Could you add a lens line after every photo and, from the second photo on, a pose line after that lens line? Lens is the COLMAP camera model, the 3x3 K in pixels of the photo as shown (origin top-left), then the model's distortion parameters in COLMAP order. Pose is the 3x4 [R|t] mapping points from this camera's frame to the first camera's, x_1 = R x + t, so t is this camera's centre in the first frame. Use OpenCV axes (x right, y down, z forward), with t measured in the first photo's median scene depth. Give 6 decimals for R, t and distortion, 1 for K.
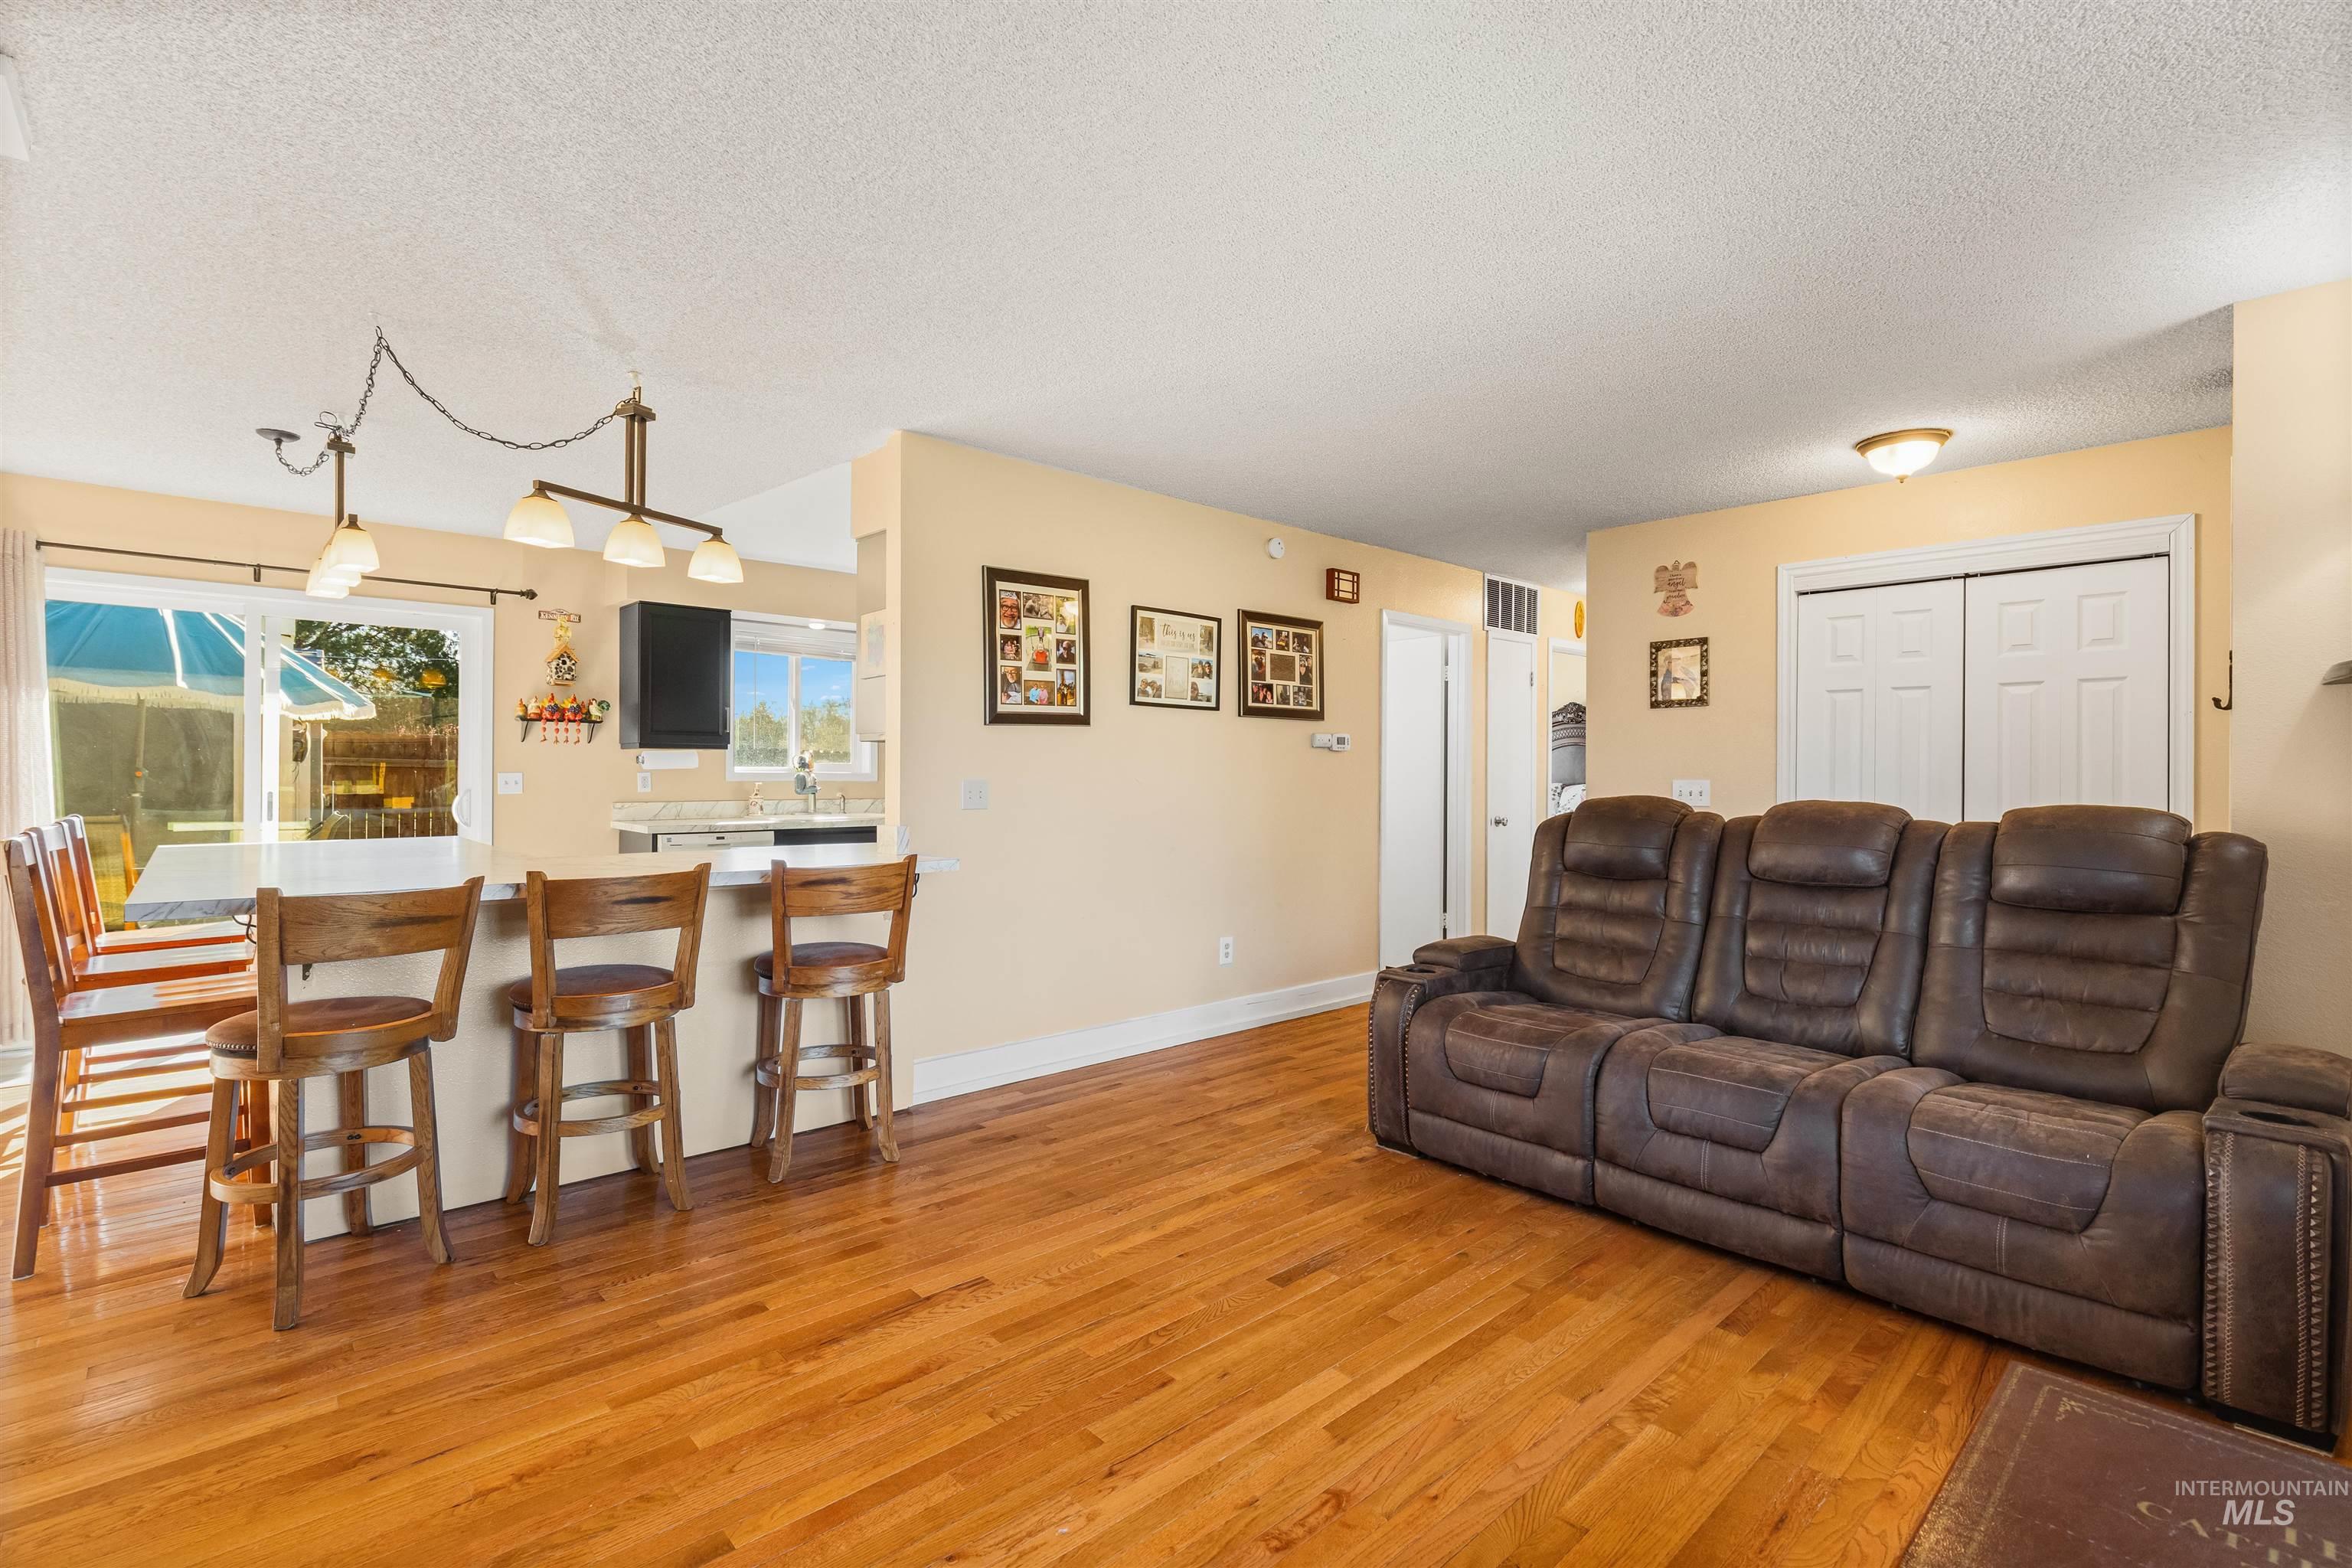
lens RADIAL K [[1076.0, 0, 1166.8], [0, 1076.0, 771.0], [0, 0, 1]] dist [-0.000629, 0.000127]
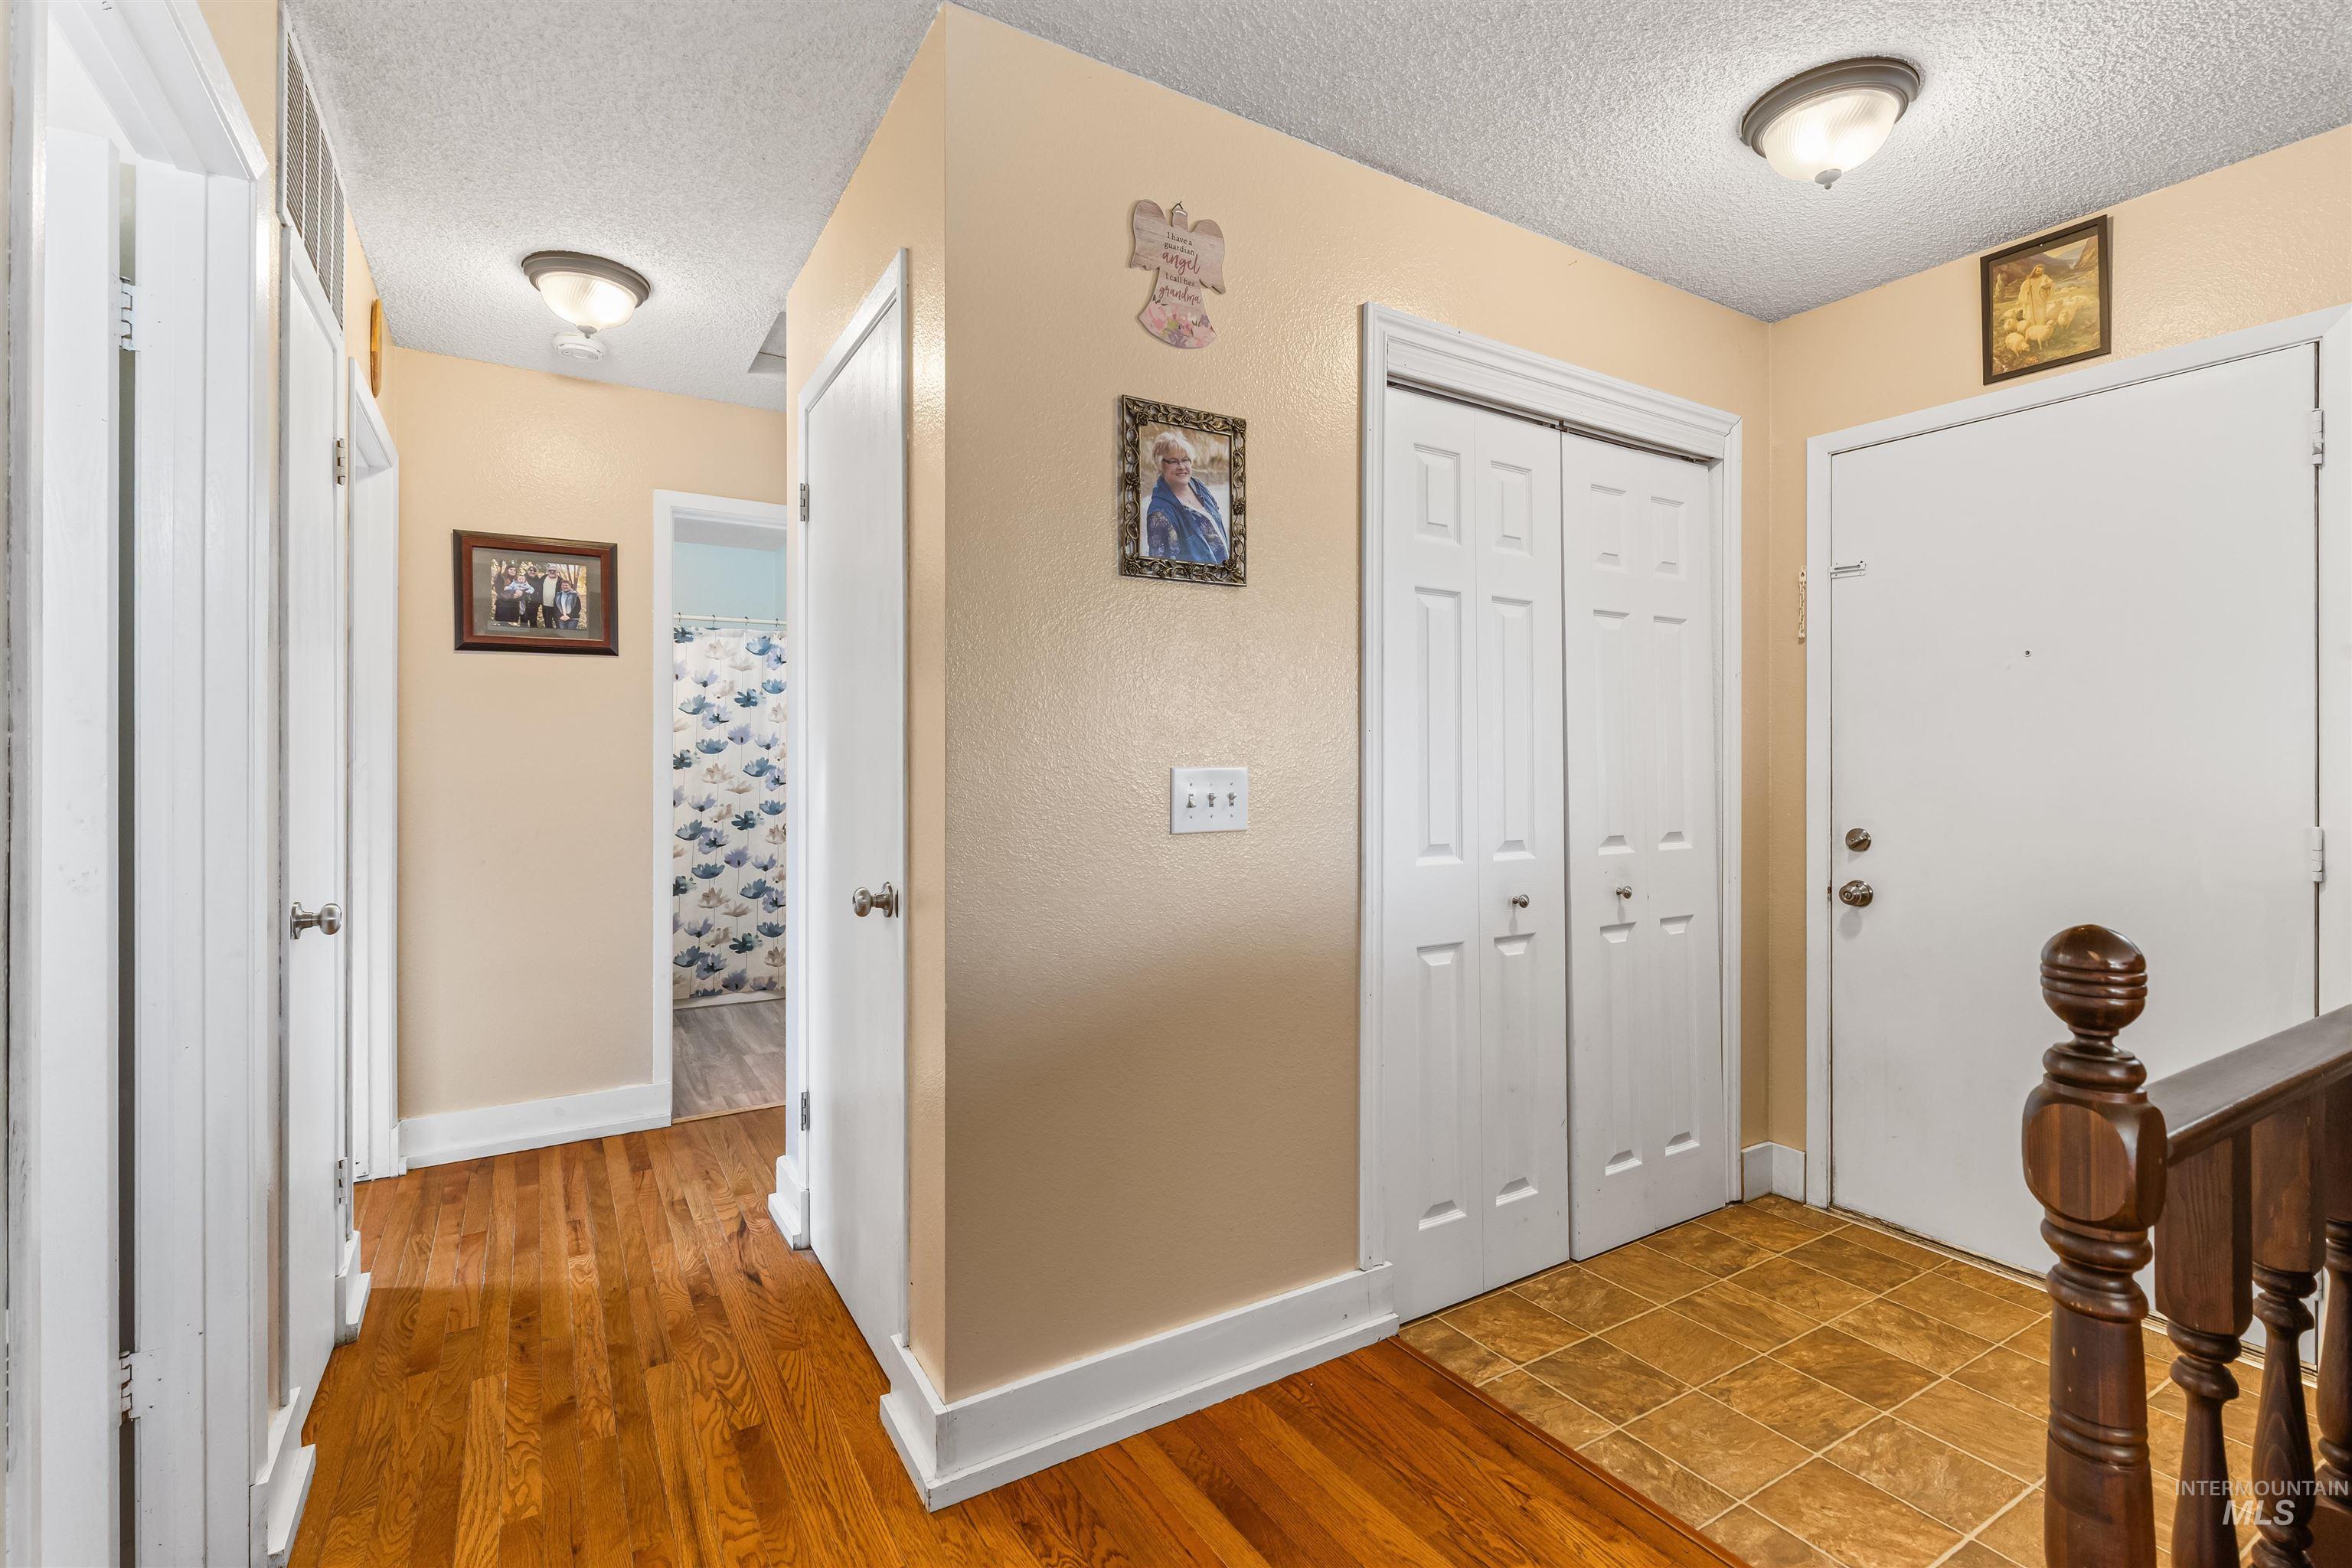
lens RADIAL K [[1076.0, 0, 1198.4], [0, 1076.0, 759.6], [0, 0, 1]] dist [-0.000629, 0.000127]
pose [[0.180633, -0.001160, 0.983550, 0.138168], [-0.000445, 0.999999, 0.001261, 0.007830], [-0.983550, -0.000666, 0.180632, 1.411187]]
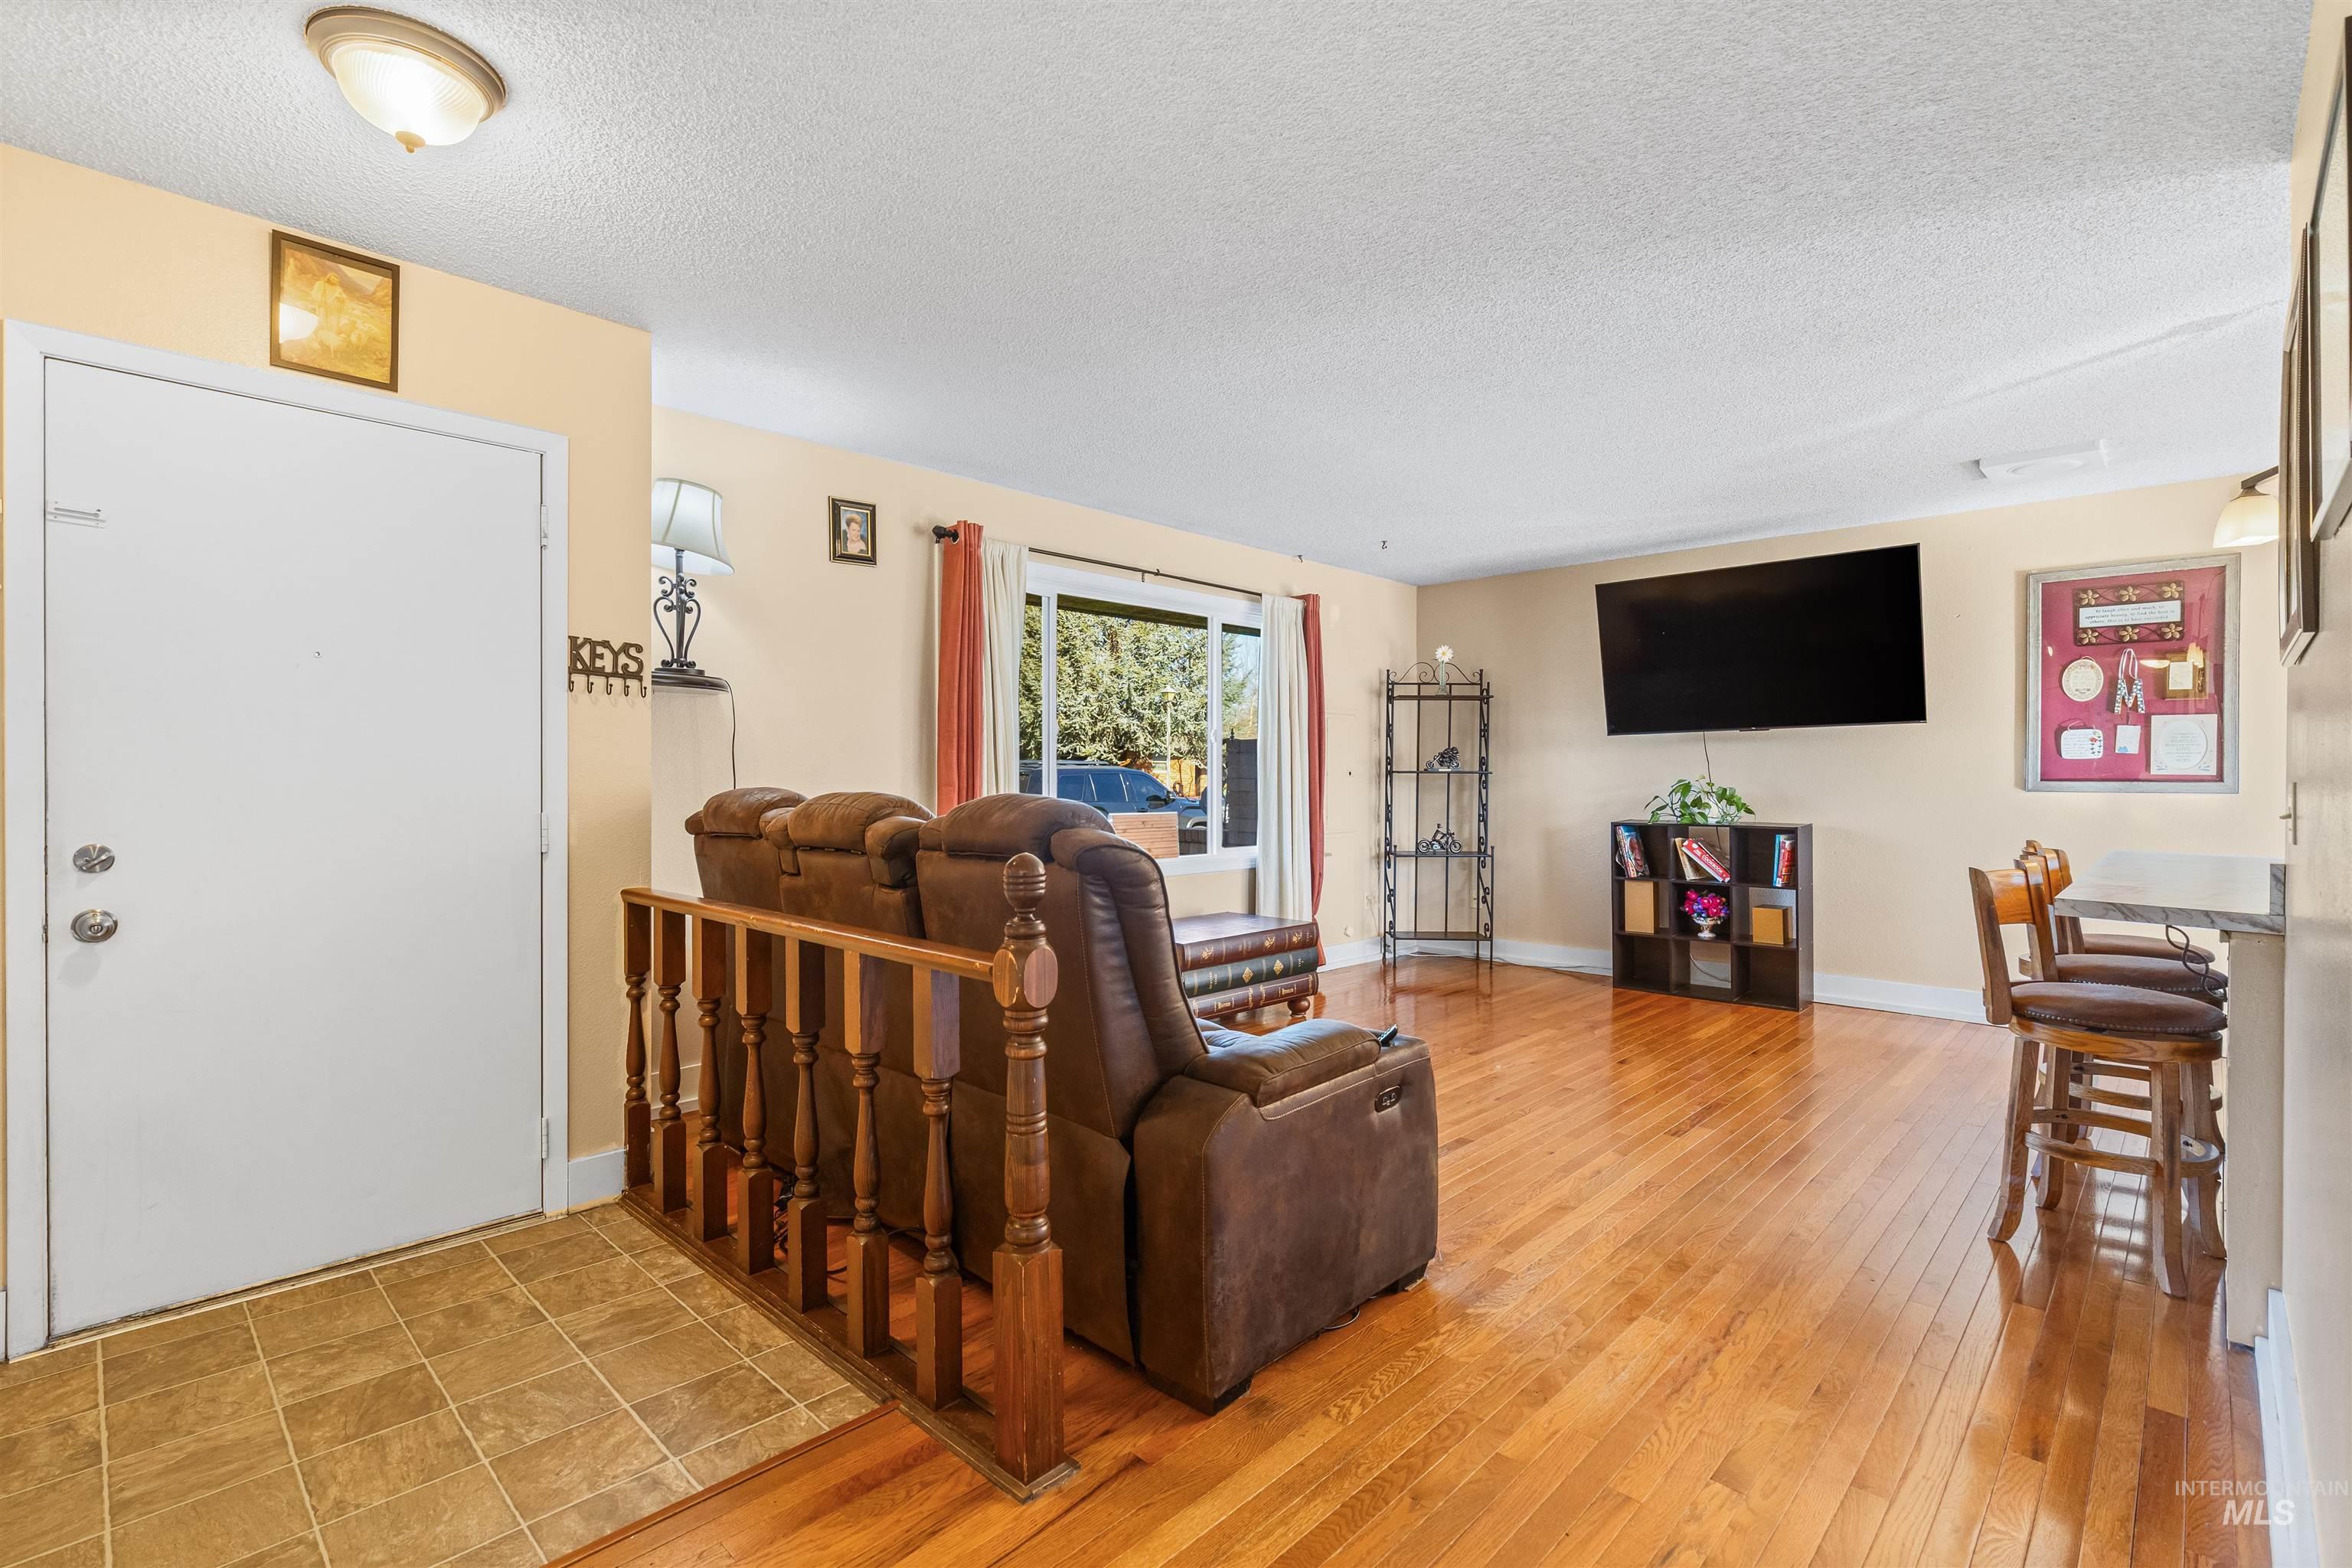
lens RADIAL K [[1076.0, 0, 1174.8], [0, 1076.0, 785.5], [0, 0, 1]] dist [-0.000629, 0.000127]
pose [[-0.997424, -0.008788, -0.071195, 0.435824], [-0.009433, 0.999917, 0.008722, 0.013449], [0.071113, 0.009371, -0.997424, 1.771826]]
